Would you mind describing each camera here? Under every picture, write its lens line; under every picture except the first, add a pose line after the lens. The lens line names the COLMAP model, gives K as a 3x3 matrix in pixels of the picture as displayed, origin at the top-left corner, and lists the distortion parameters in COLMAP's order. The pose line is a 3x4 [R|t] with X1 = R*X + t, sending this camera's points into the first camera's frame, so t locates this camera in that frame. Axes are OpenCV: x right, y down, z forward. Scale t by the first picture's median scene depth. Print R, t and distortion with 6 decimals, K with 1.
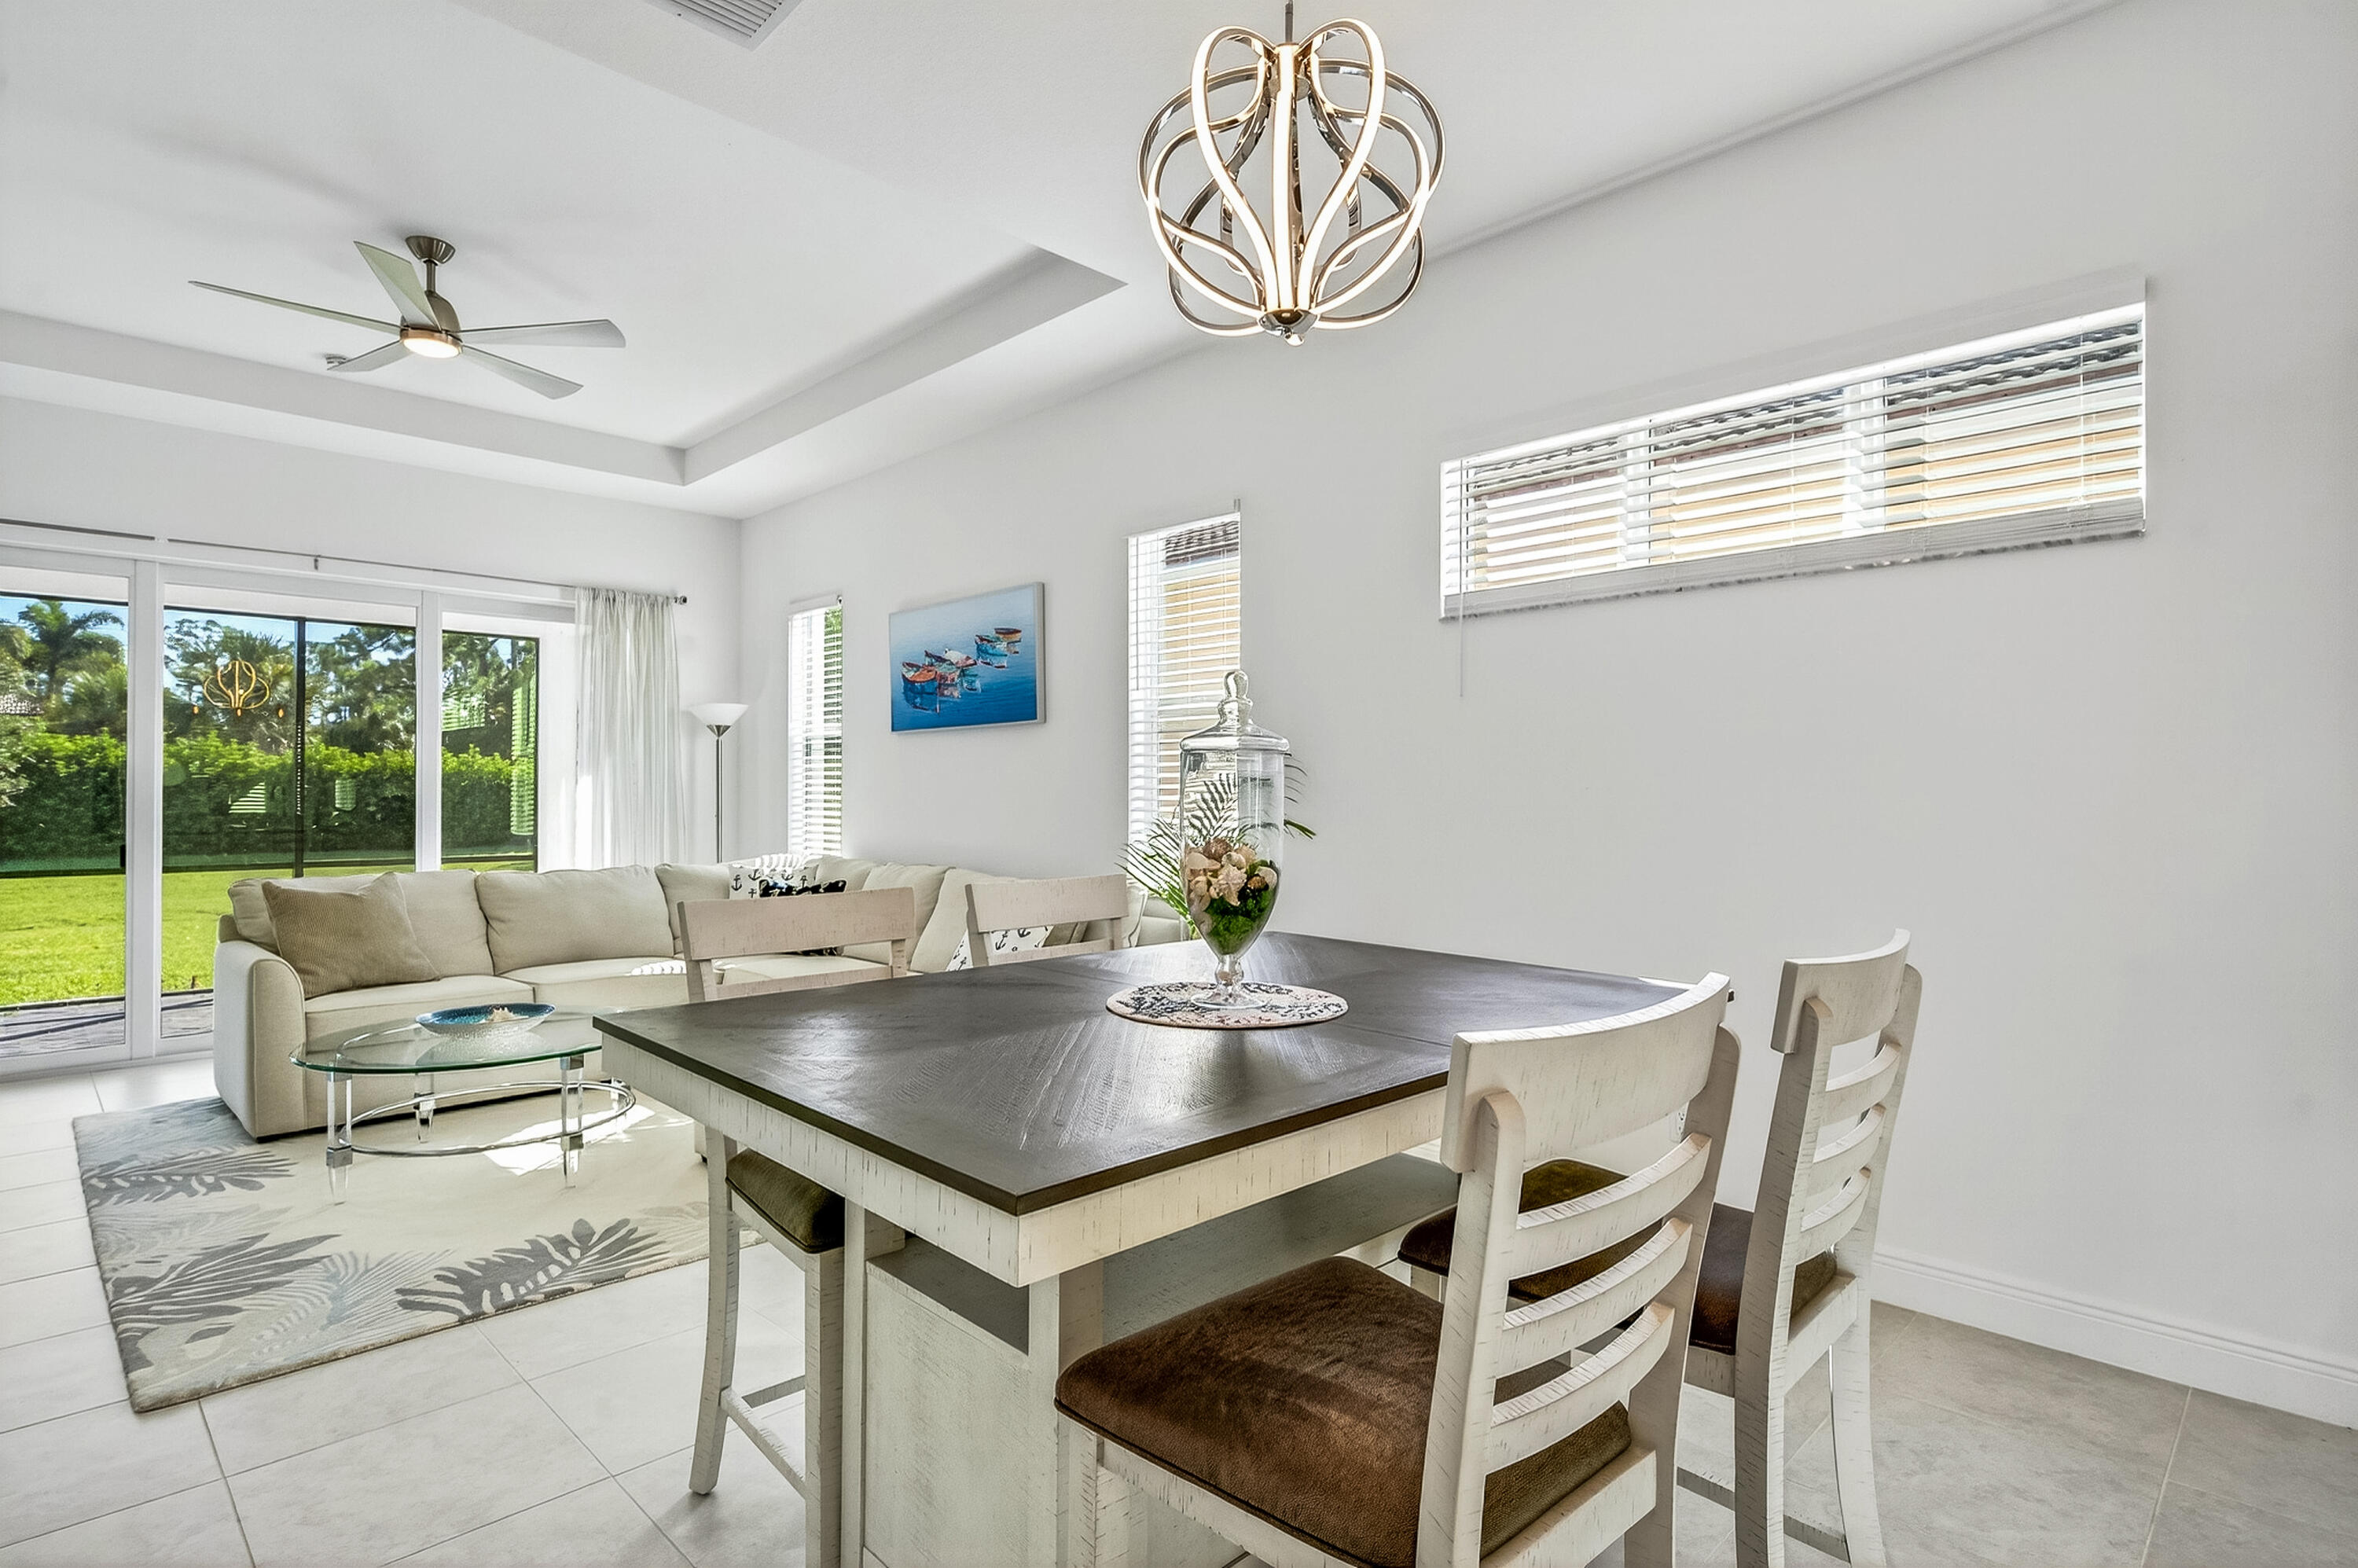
lens RADIAL K [[1166.3, 0, 1179.0], [0, 1166.3, 784.0], [0, 0, 1]] dist [-0.001665, -0.001279]
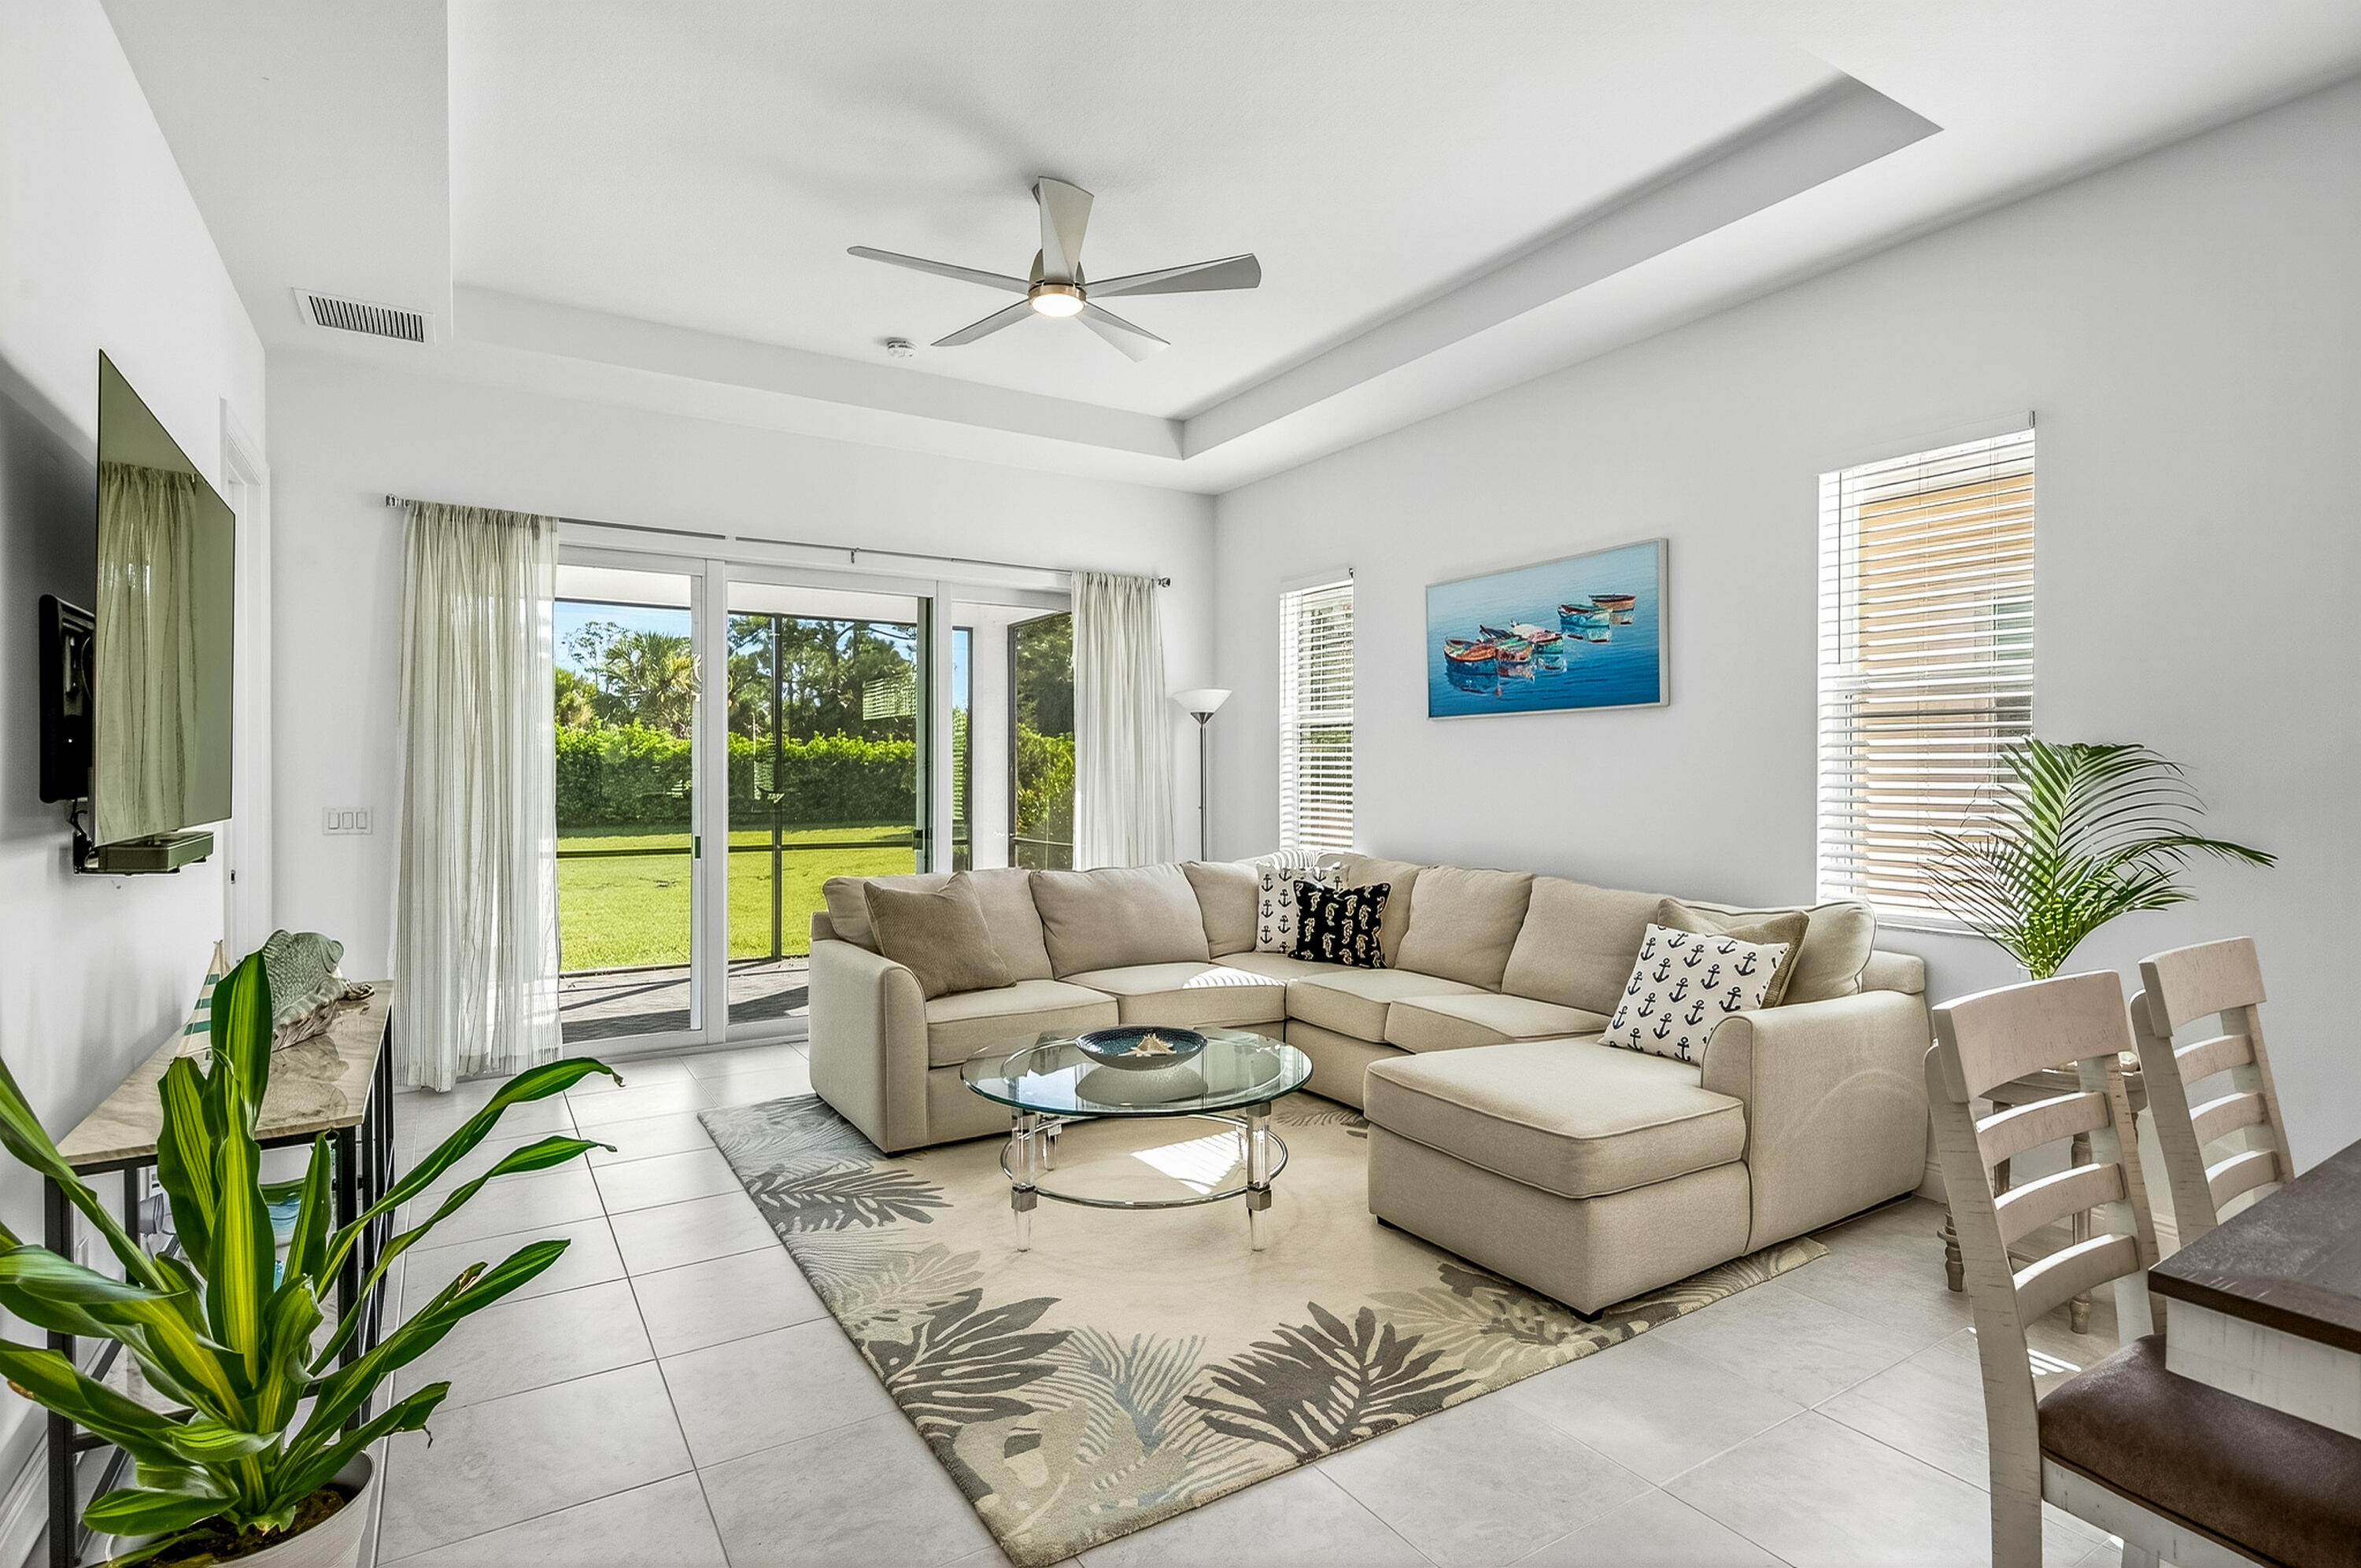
lens RADIAL K [[1149.3, 0, 1180.5], [0, 1149.3, 784.0], [0, 0, 1]] dist [0.005963, 0.000020]
pose [[0.973617, 0.001154, -0.228183, -0.269541], [0.003707, 0.999775, 0.020870, -0.014862], [0.228156, -0.021165, 0.973394, 0.109540]]
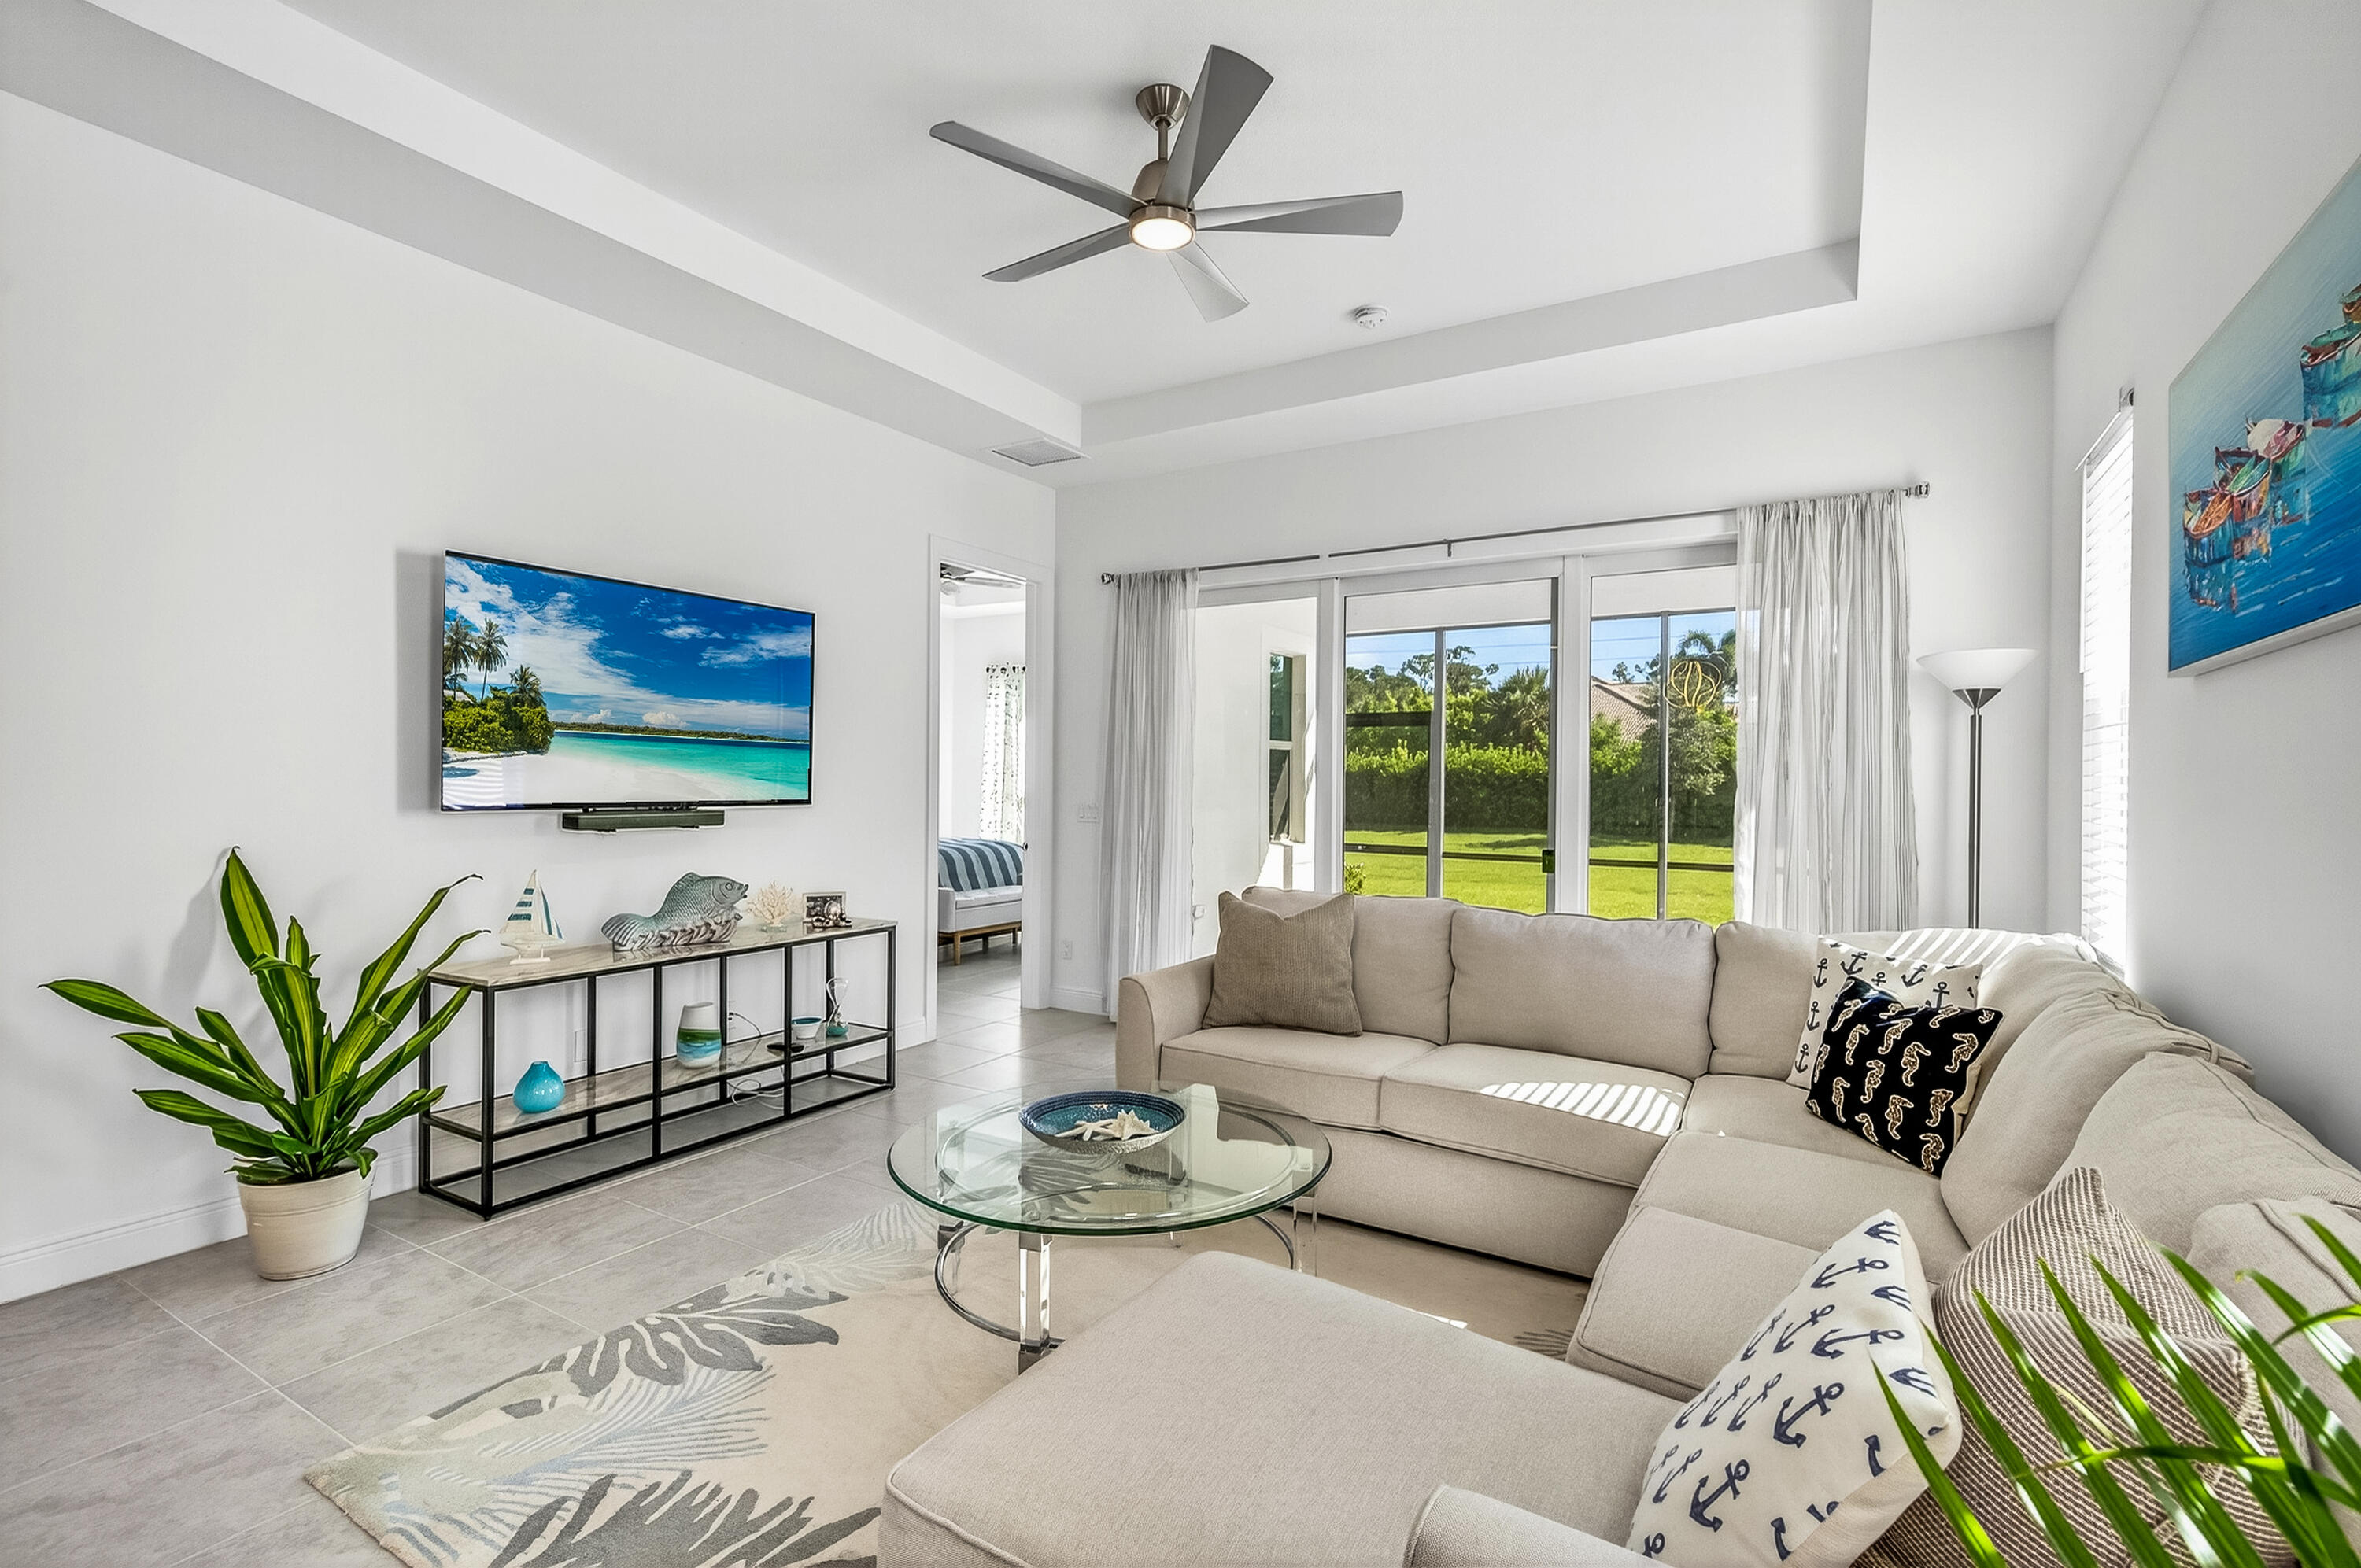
lens RADIAL K [[1072.2, 0, 1180.5], [0, 1072.2, 784.0], [0, 0, 1]] dist [0.000189, -0.000205]
pose [[0.232488, 0.005539, -0.972584, 0.047629], [0.002336, 0.999978, 0.006253, -0.009003], [0.972596, -0.003726, 0.232470, 0.665543]]
